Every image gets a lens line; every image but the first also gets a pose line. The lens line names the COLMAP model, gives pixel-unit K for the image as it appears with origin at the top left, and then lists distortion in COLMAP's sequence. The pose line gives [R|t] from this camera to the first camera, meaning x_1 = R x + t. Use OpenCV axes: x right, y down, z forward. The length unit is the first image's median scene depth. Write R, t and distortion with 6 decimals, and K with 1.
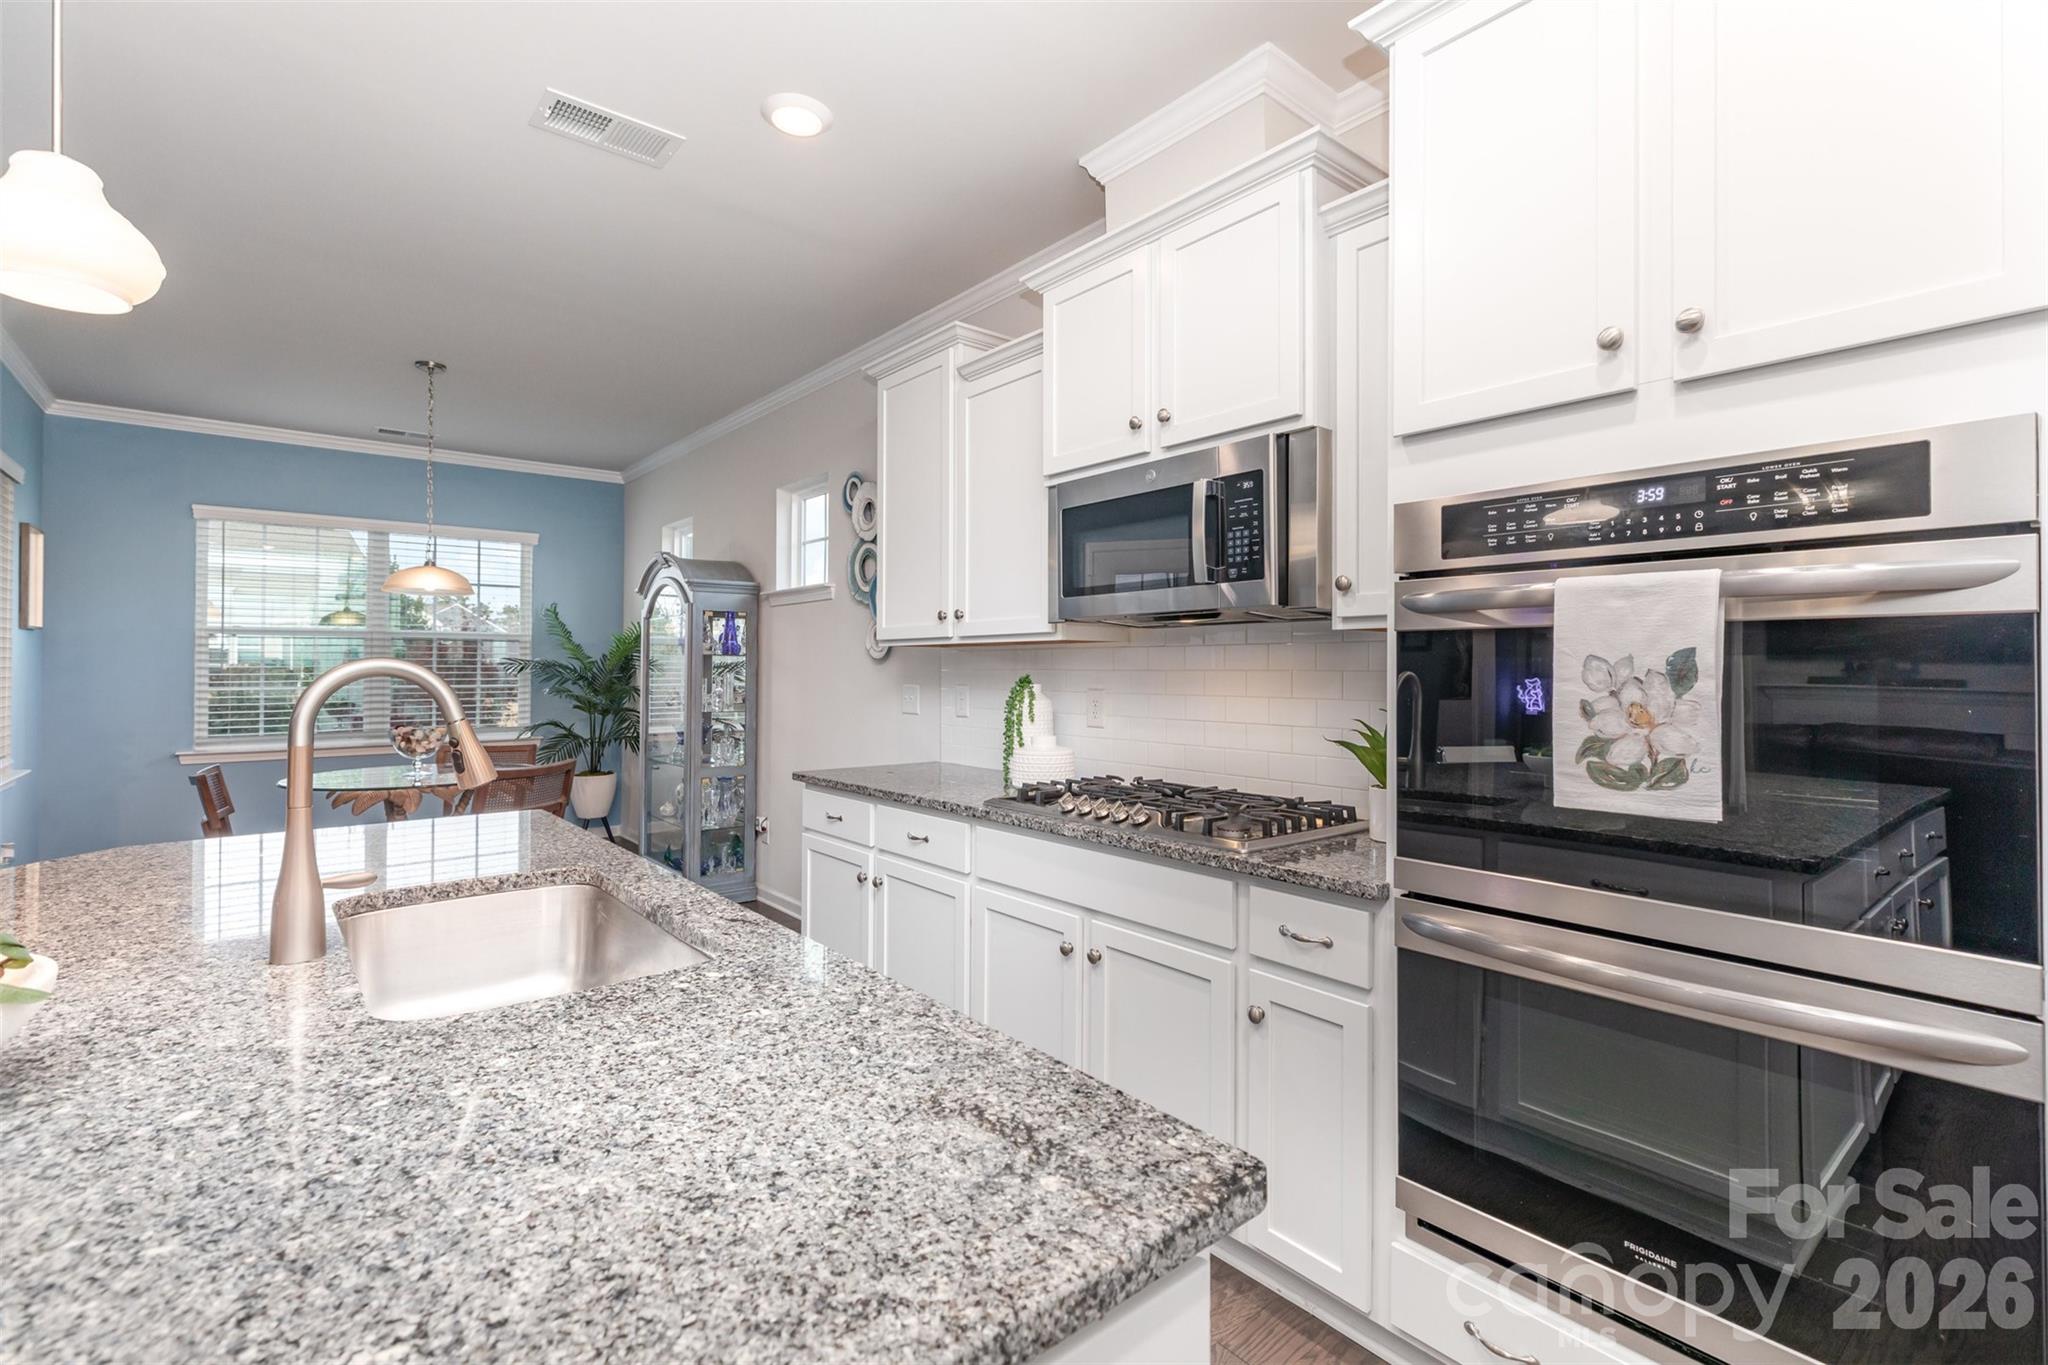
lens RADIAL K [[920.1, 0, 1025.2], [0, 920.1, 661.6], [0, 0, 1]] dist [0.000151, 0.000491]
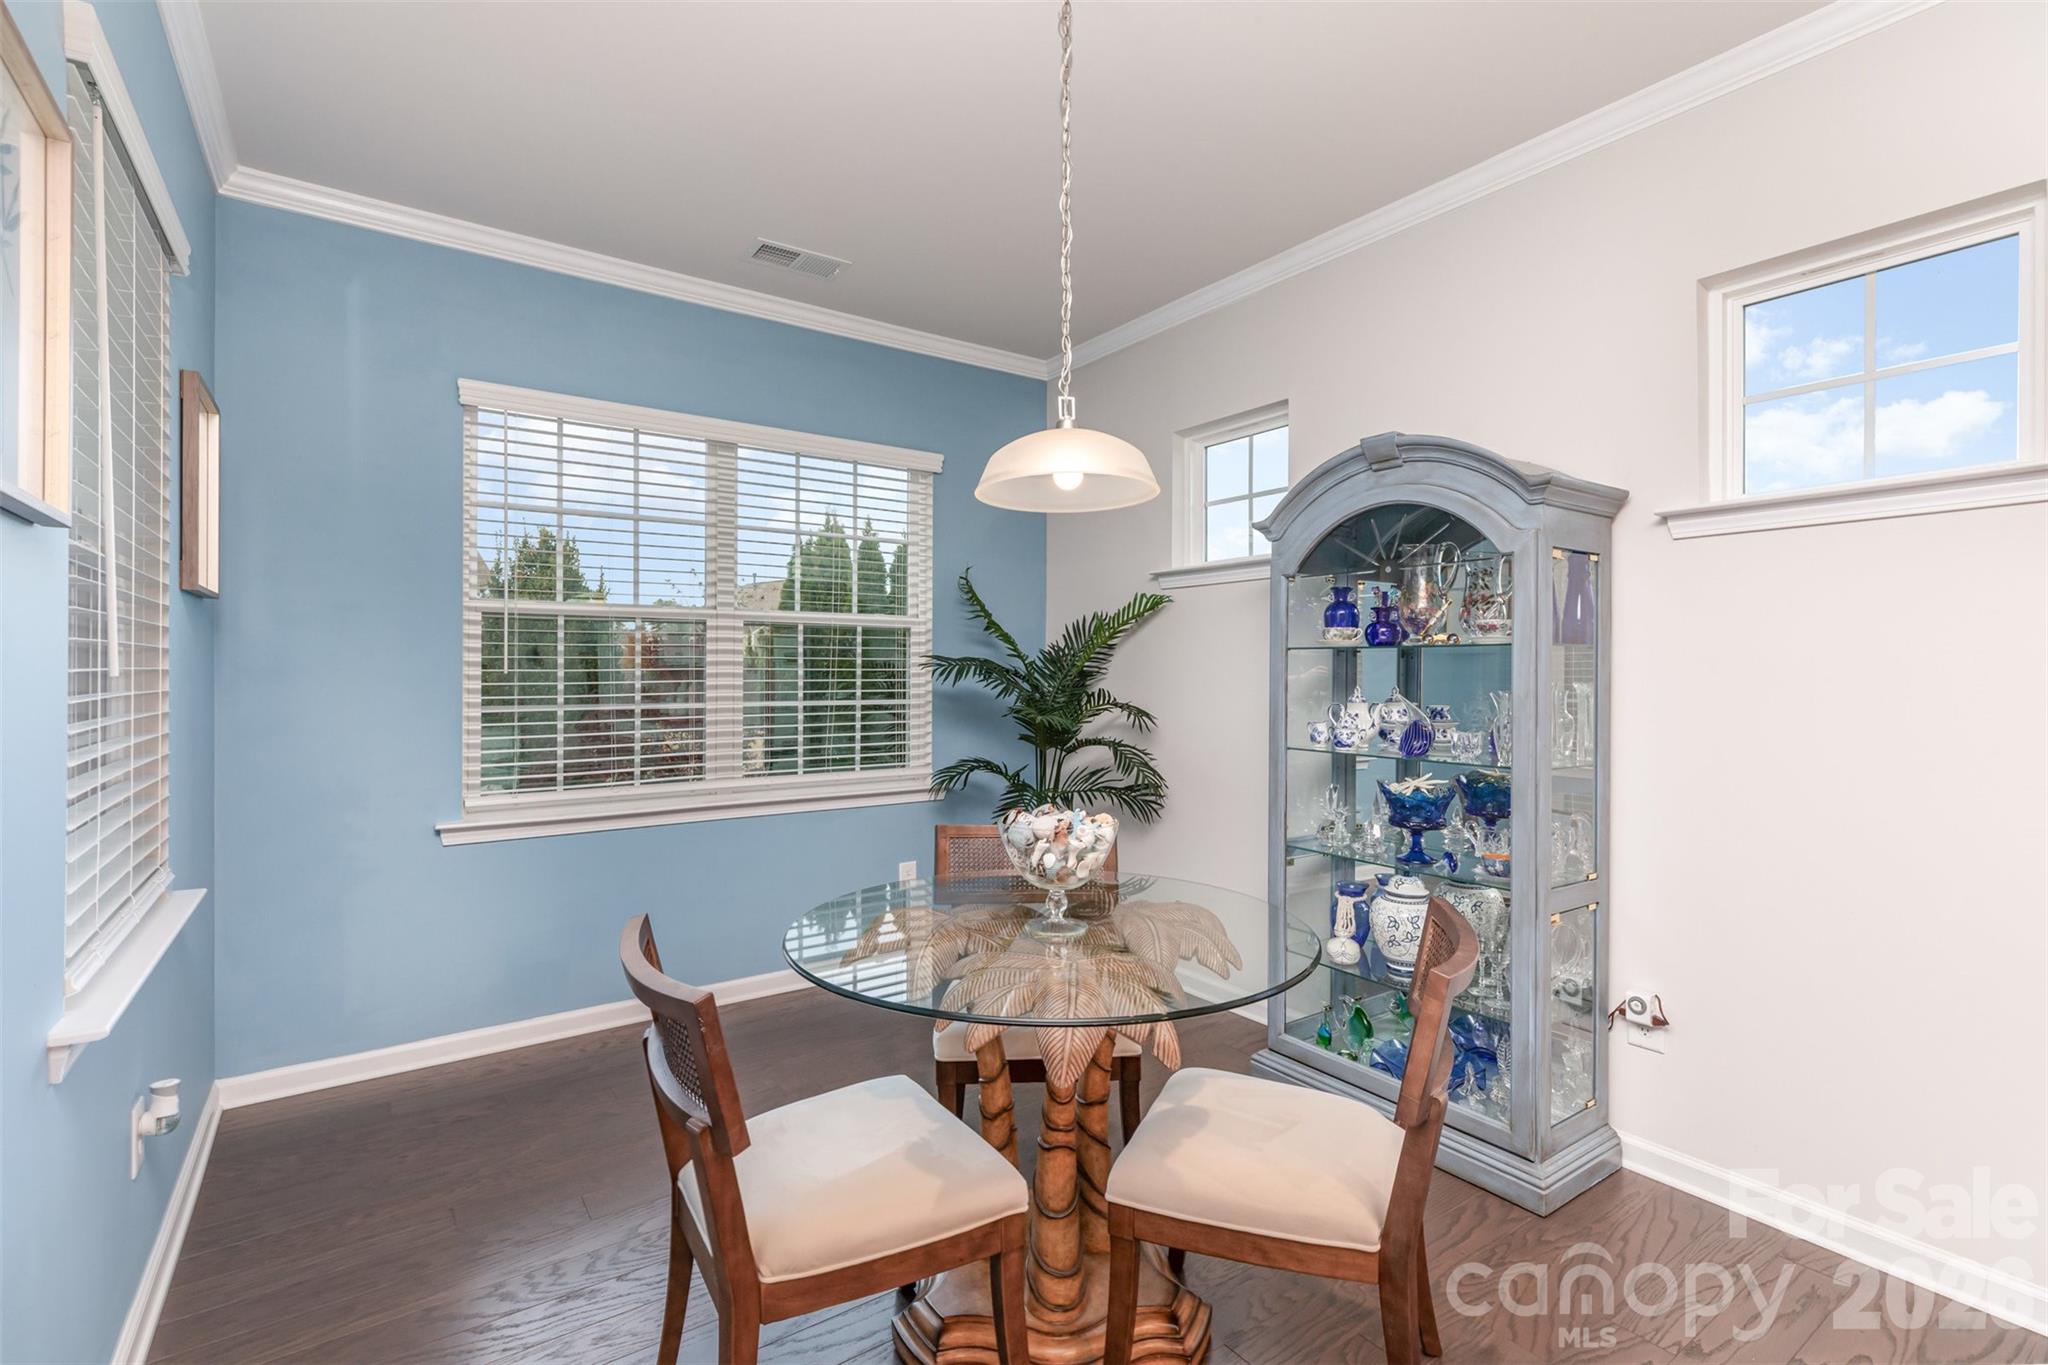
lens RADIAL K [[930.6, 0, 1016.5], [0, 930.6, 667.0], [0, 0, 1]] dist [0.002434, 0.000188]
pose [[0.996592, -0.002120, -0.082465, -0.461207], [0.002116, 0.999998, -0.000132, 0.003162], [0.082465, -0.000043, 0.996594, 0.410781]]
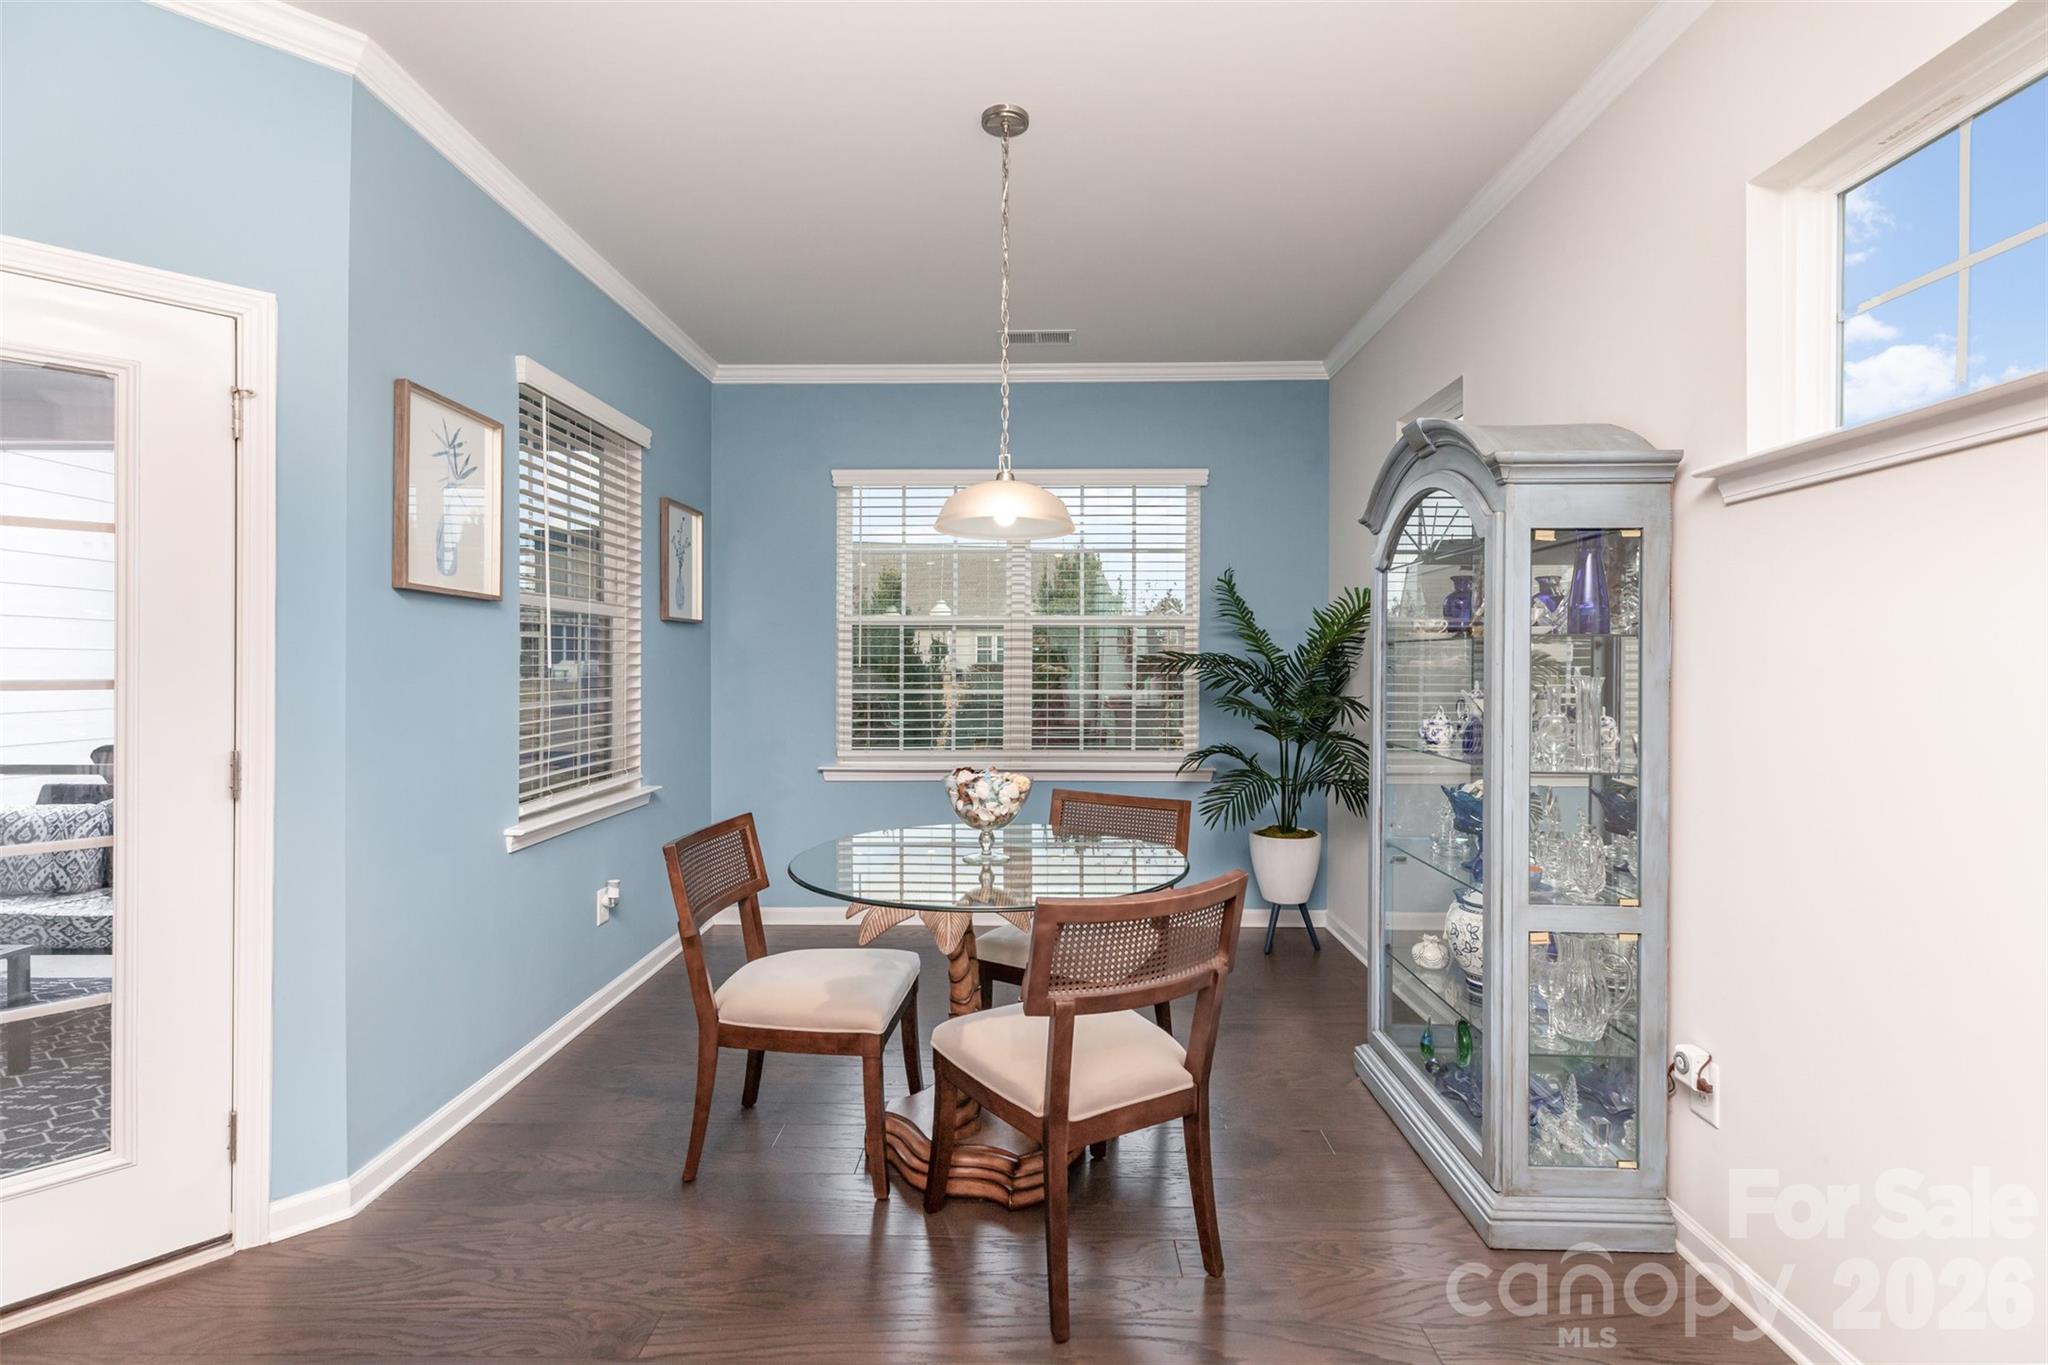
lens RADIAL K [[920.1, 0, 1025.2], [0, 920.1, 661.6], [0, 0, 1]] dist [0.000151, 0.000491]
pose [[0.755566, -0.003994, -0.655060, -0.199020], [0.004625, 0.999989, -0.000762, 0.003233], [0.655056, -0.002454, 0.755576, 0.425211]]
